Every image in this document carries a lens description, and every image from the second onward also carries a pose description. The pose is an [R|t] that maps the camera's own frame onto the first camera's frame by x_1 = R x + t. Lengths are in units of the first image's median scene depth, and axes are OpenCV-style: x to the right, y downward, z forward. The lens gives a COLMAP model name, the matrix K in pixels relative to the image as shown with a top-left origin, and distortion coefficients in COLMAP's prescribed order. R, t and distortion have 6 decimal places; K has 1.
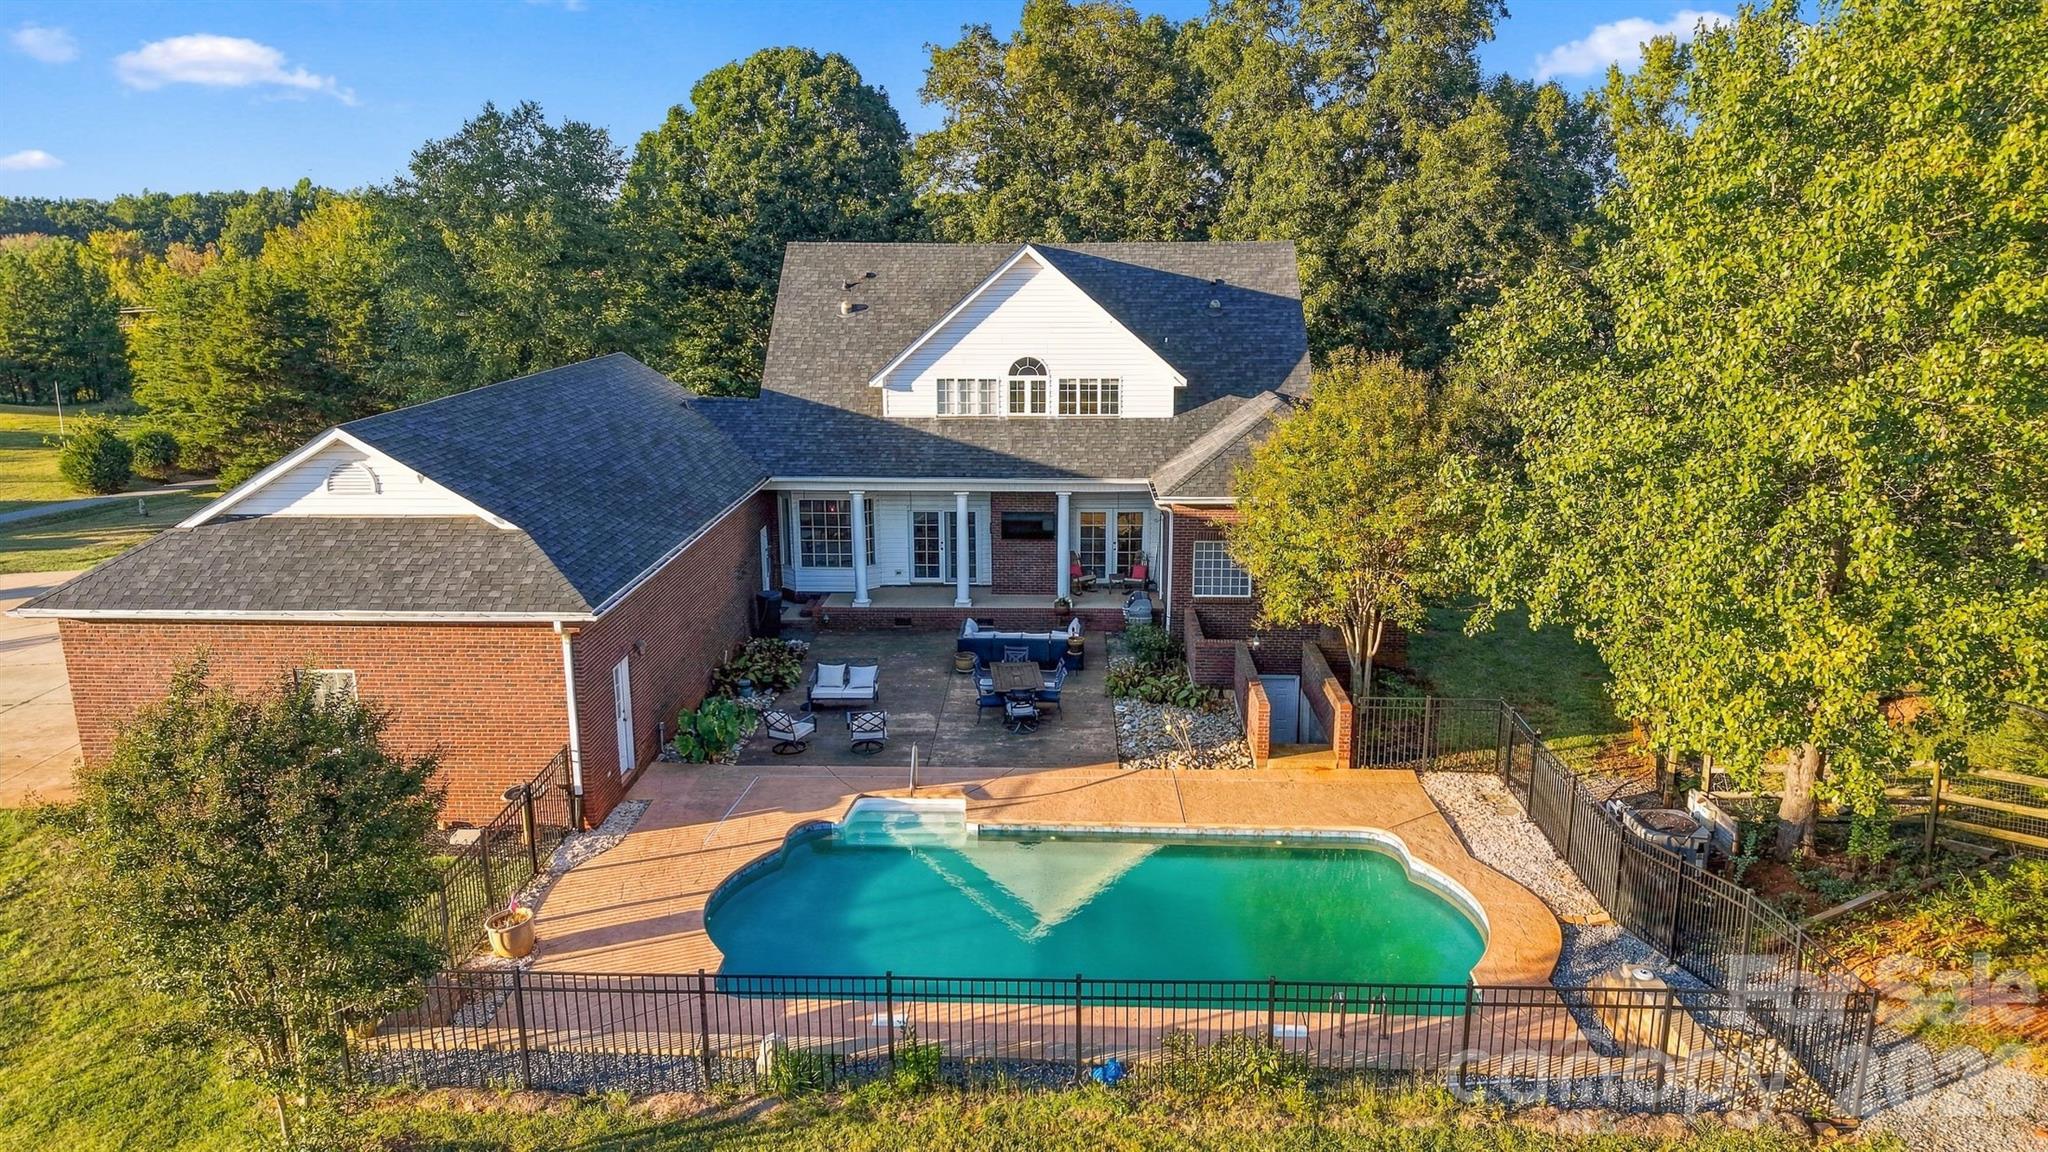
lens RADIAL K [[1334.2, 0, 1016.4], [0, 1334.2, 577.0], [0, 0, 1]] dist [0.000488, 0.000247]
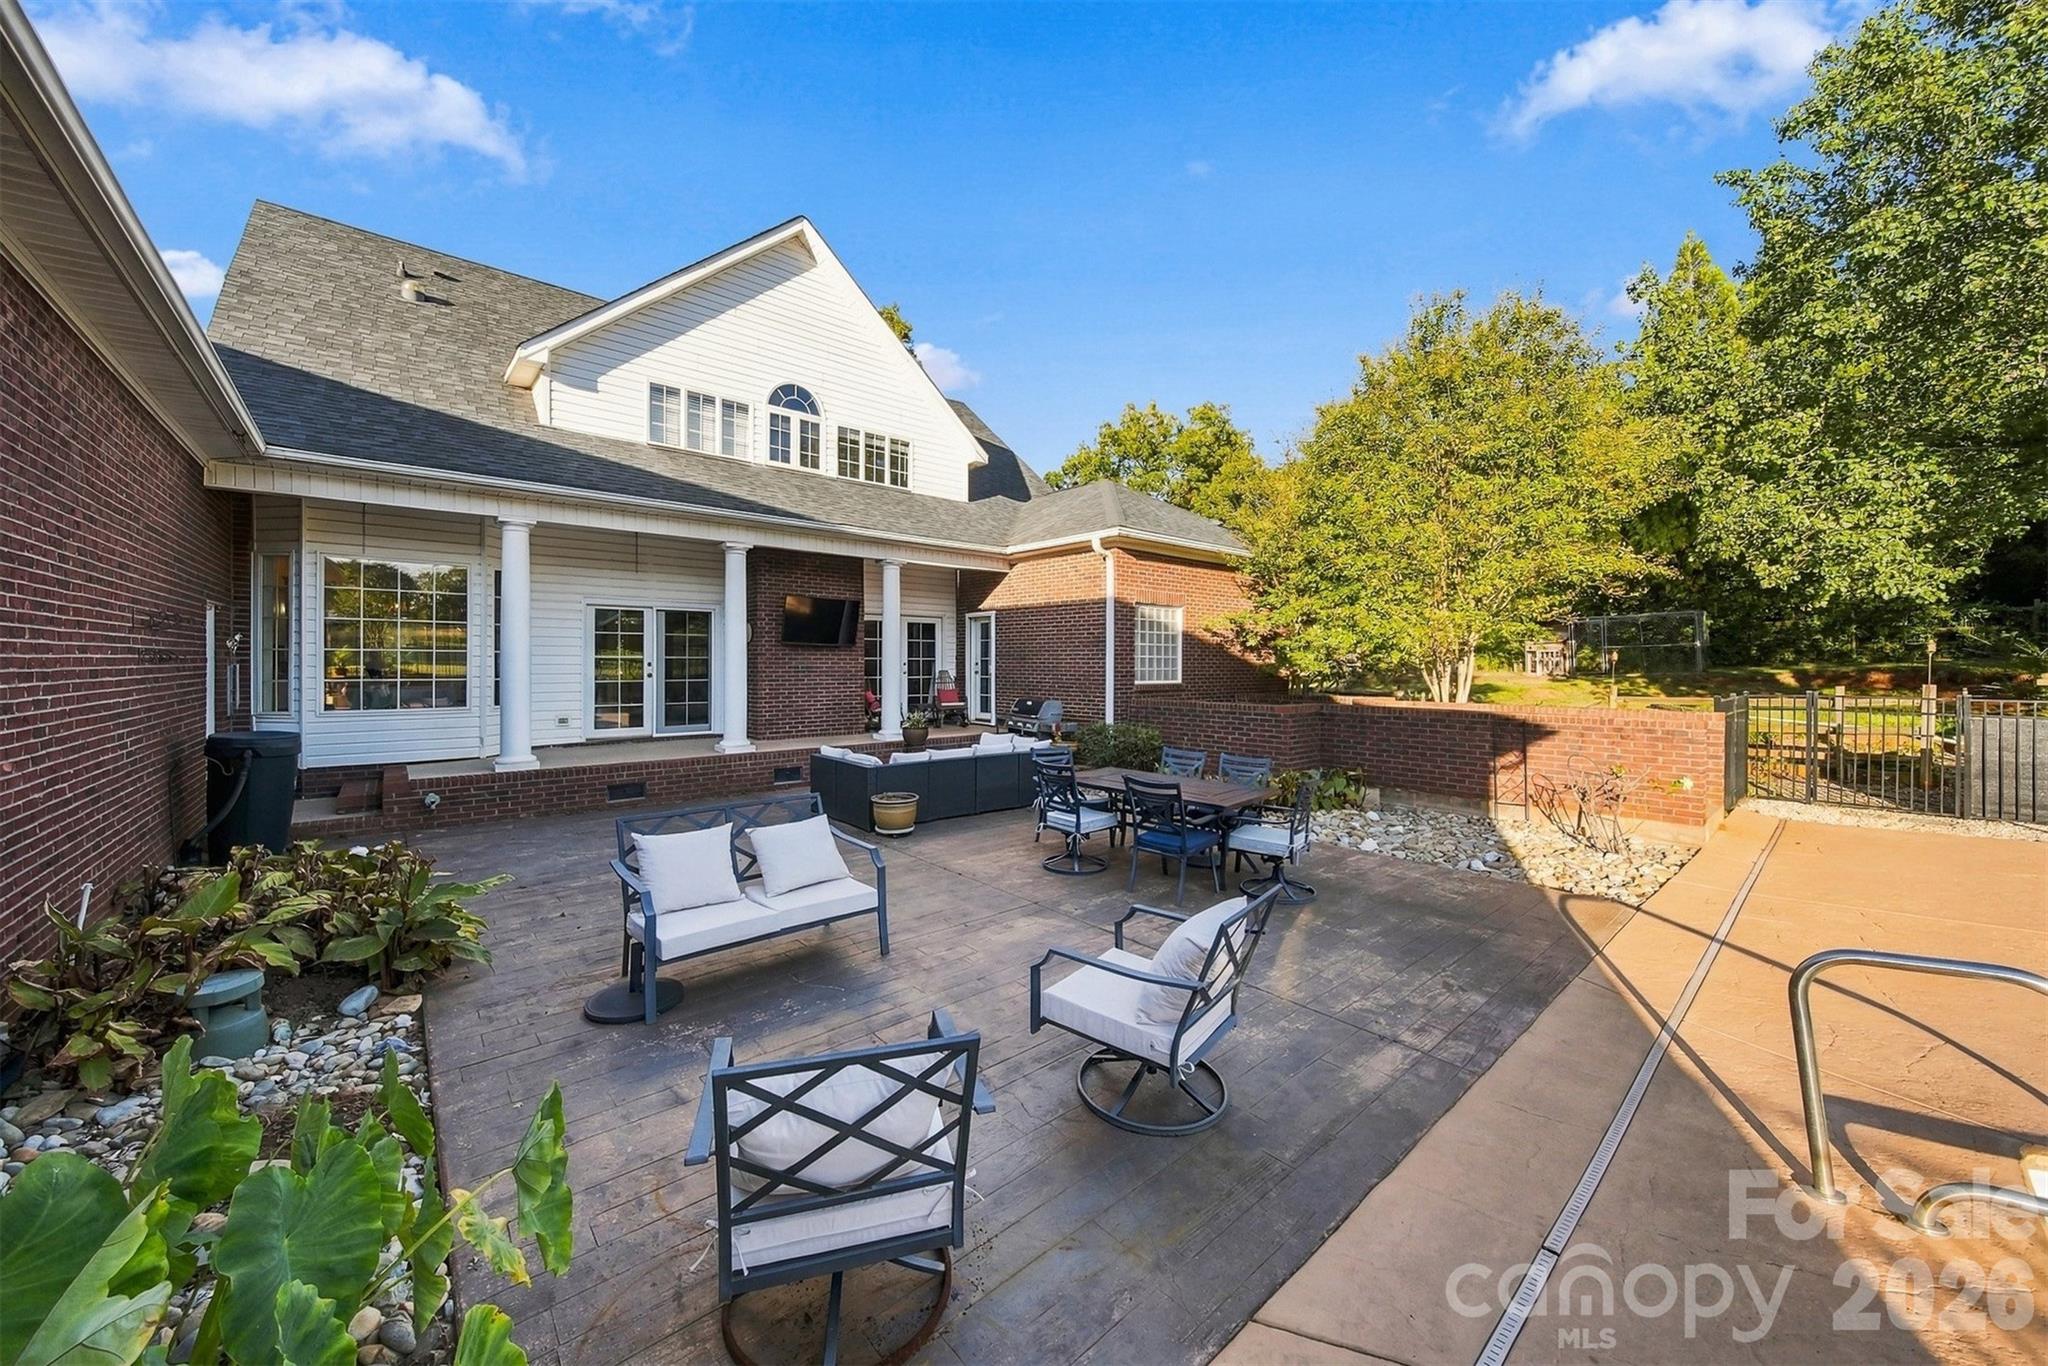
lens RADIAL K [[742.0, 0, 1027.9], [0, 742.0, 653.3], [0, 0, 1]] dist [-0.000428, -0.000153]
pose [[0.725530, 0.014124, 0.688046, -0.163067], [0.161150, 0.968505, -0.189810, 0.059128], [-0.669057, 0.248592, 0.700403, 0.683817]]
